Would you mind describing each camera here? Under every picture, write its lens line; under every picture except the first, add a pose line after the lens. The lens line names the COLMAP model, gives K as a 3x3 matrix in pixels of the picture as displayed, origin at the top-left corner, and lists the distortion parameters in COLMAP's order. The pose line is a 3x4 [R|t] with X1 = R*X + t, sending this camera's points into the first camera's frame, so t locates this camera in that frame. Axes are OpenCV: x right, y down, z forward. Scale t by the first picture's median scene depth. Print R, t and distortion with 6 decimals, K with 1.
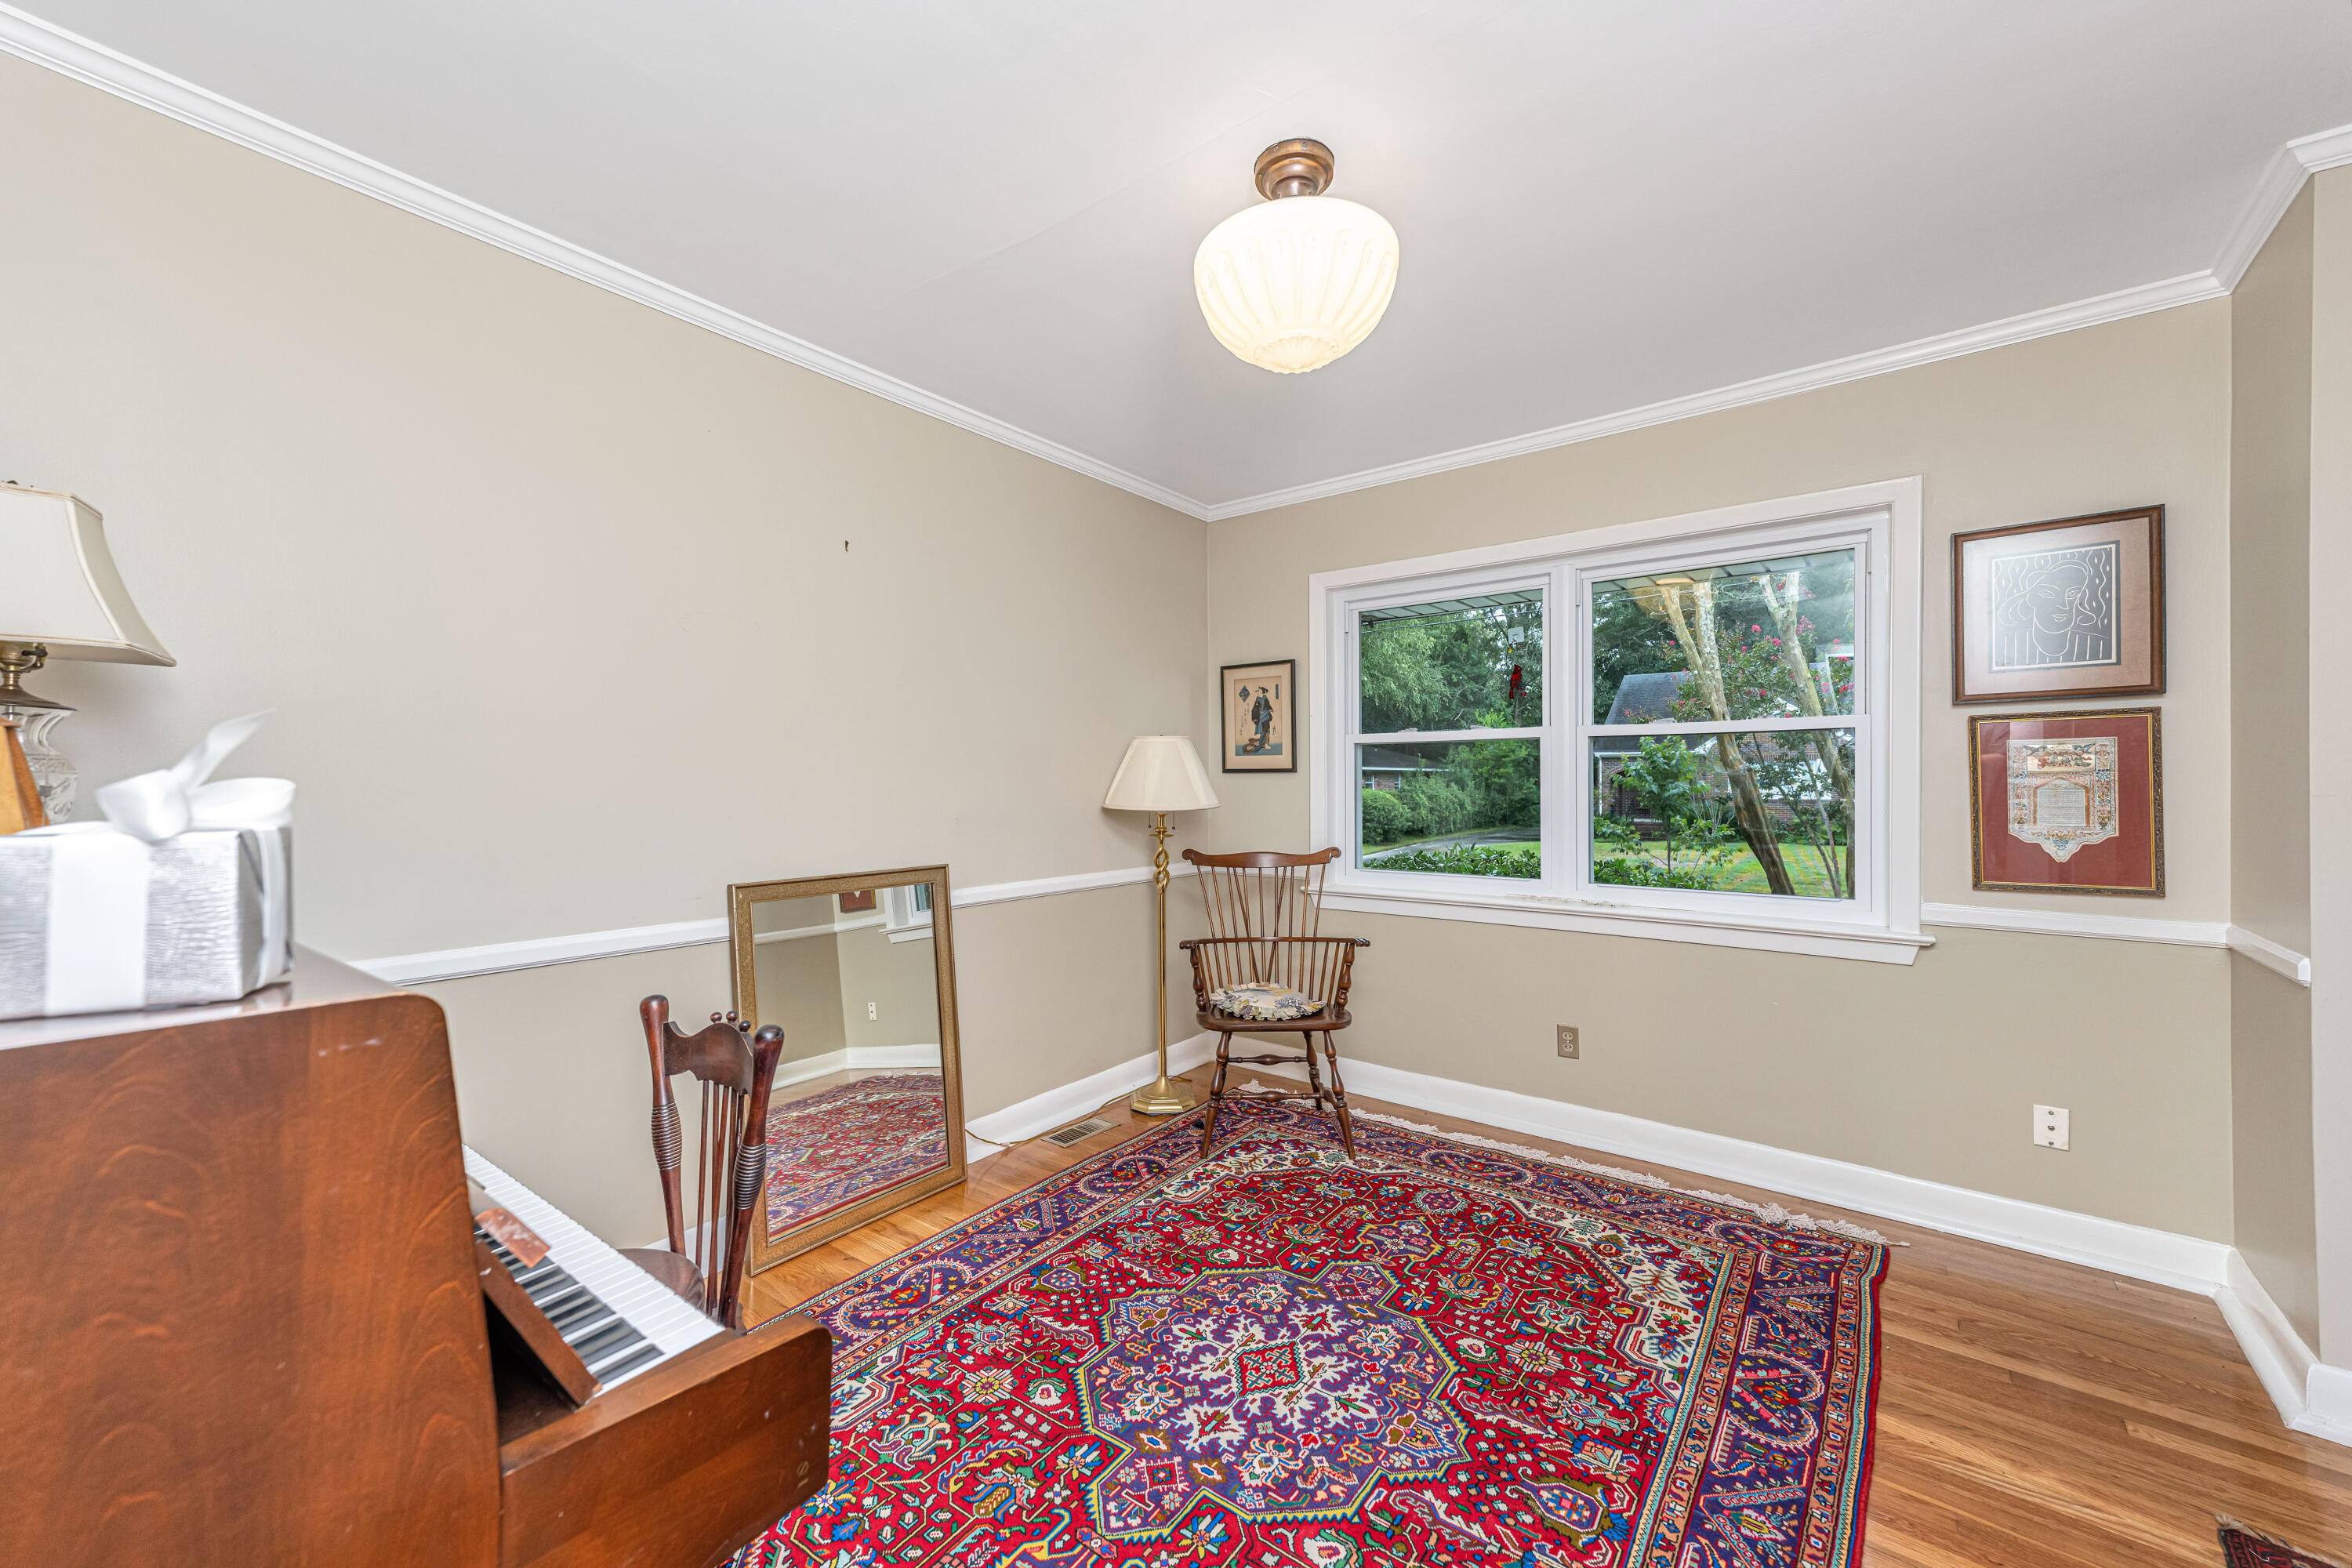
lens RADIAL K [[914.8, 0, 1169.4], [0, 914.8, 774.0], [0, 0, 1]] dist [0.028496, -0.000119]
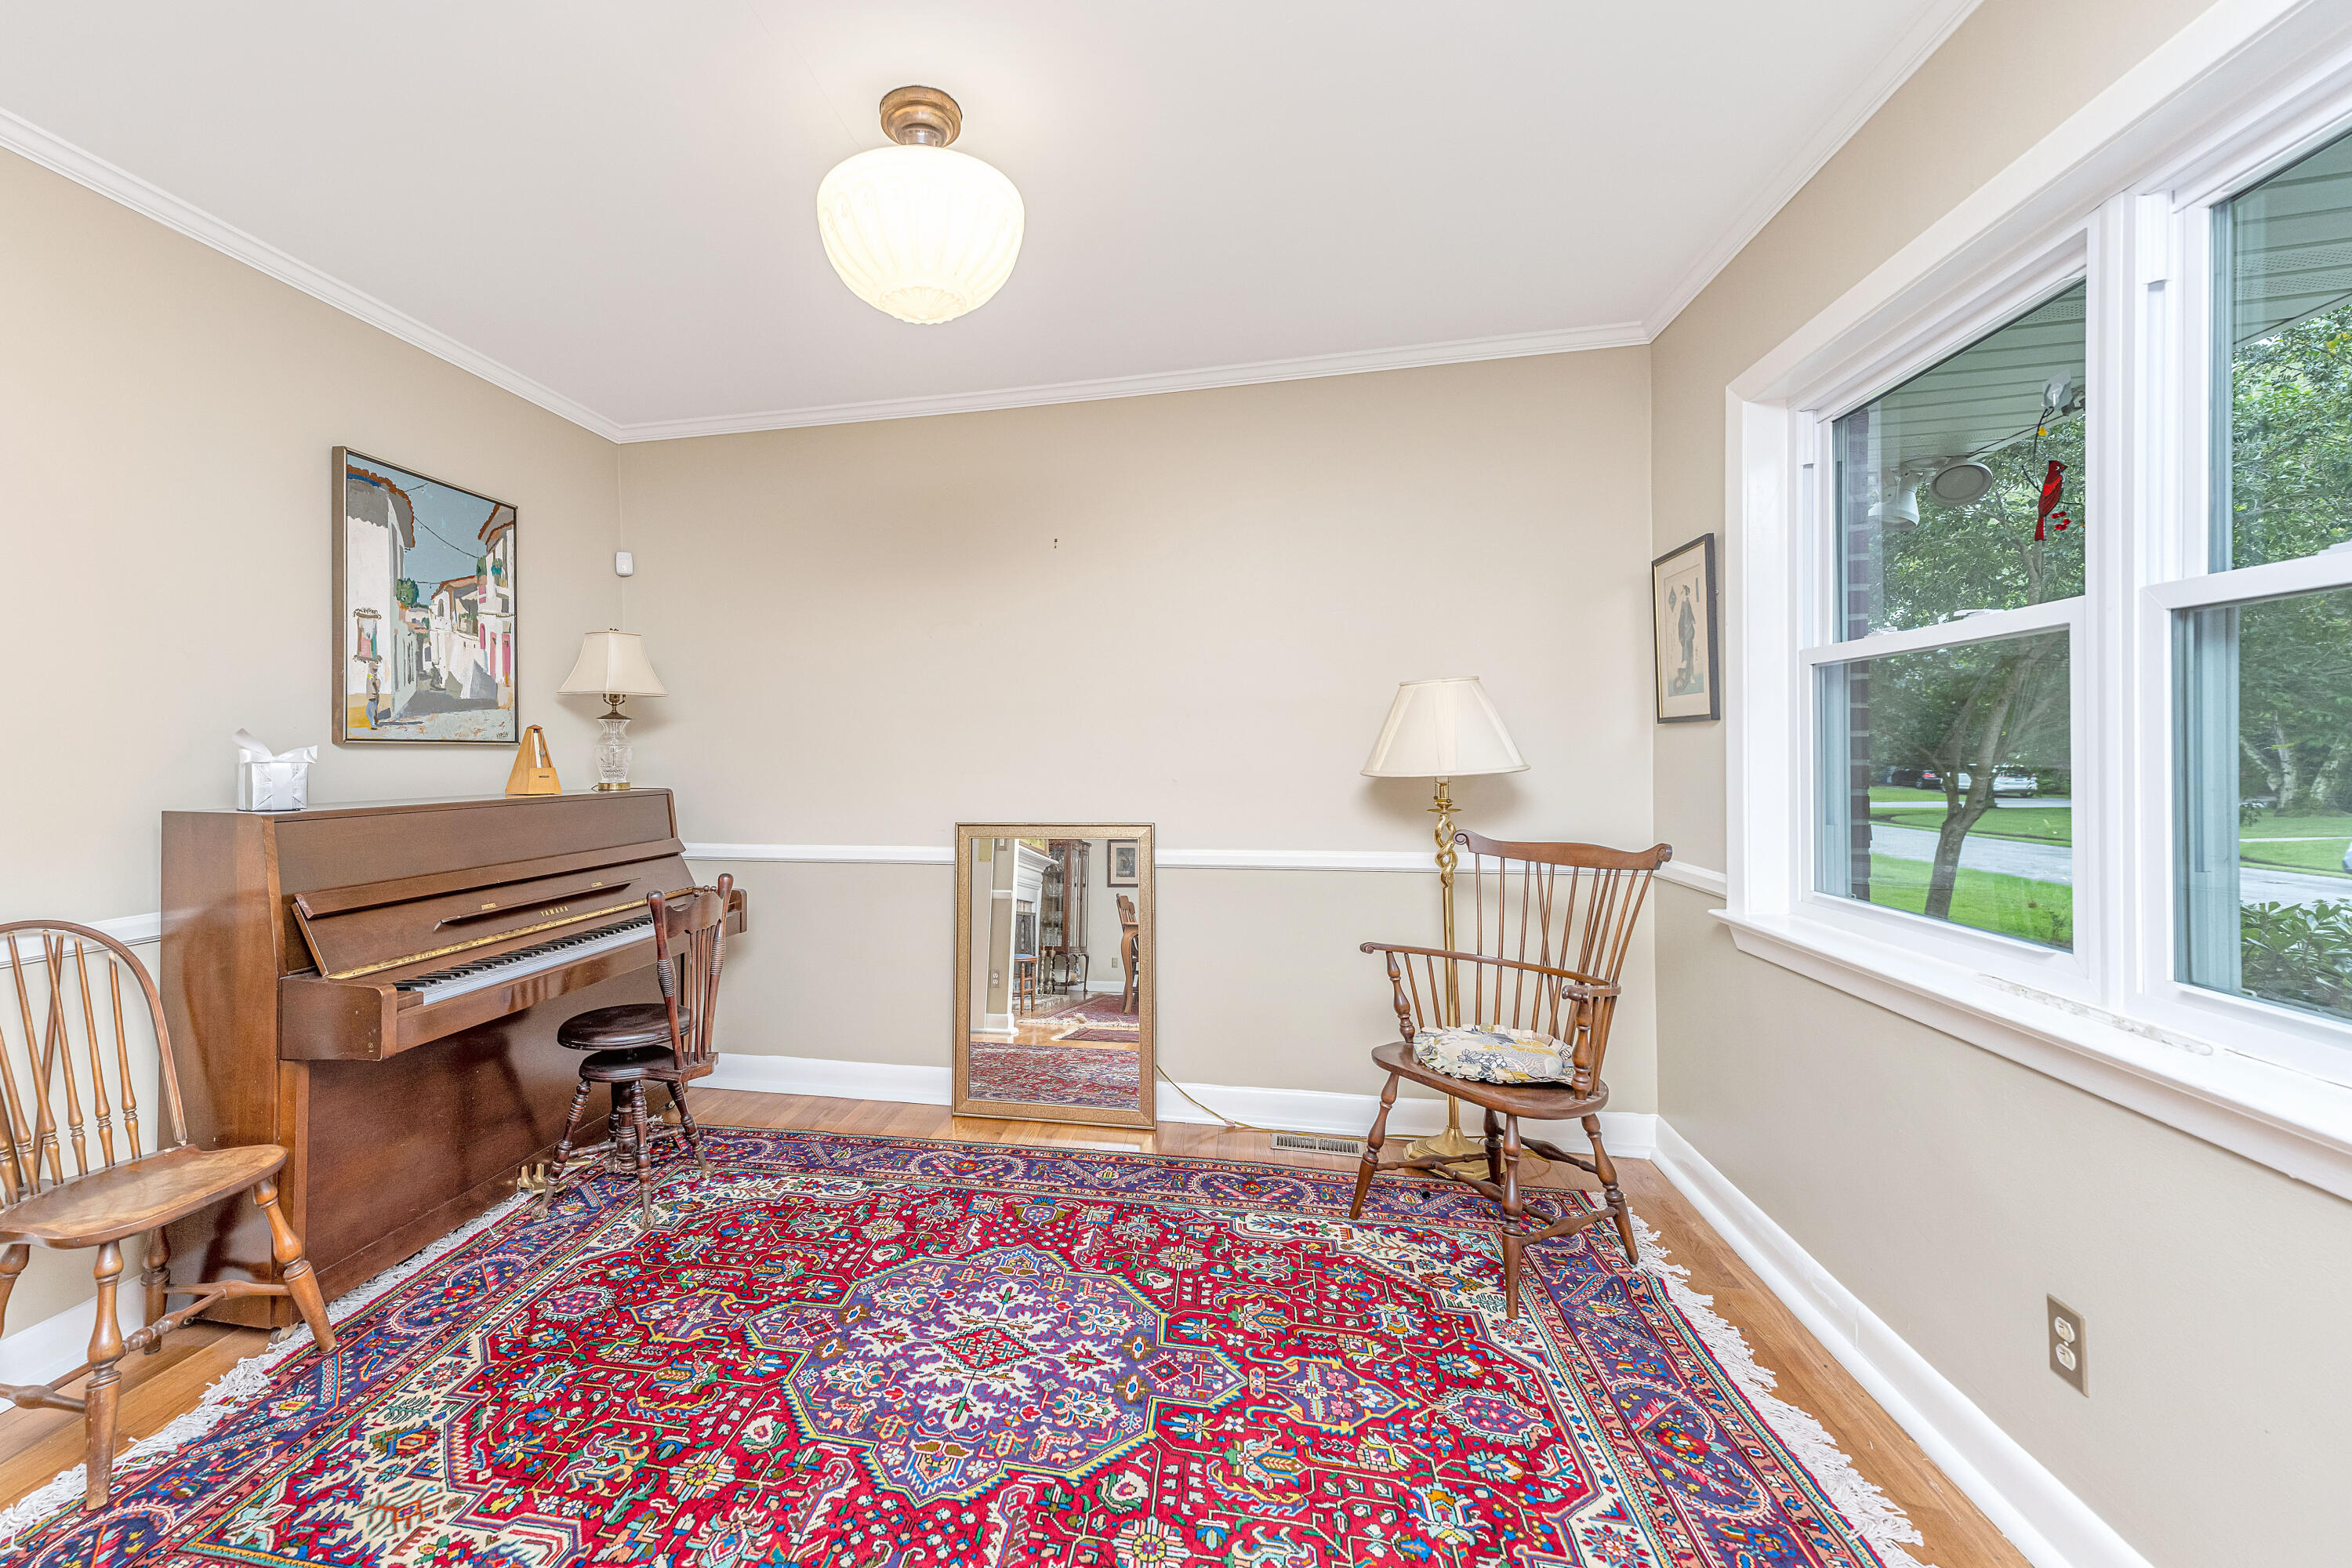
lens RADIAL K [[975.7, 0, 1028.7], [0, 975.7, 754.9], [0, 0, 1]] dist [0.037740, -0.007091]
pose [[0.418774, -0.003937, -0.908082, 0.842821], [0.016303, 0.999862, 0.003184, 0.018011], [0.907944, -0.016138, 0.418781, 0.492878]]
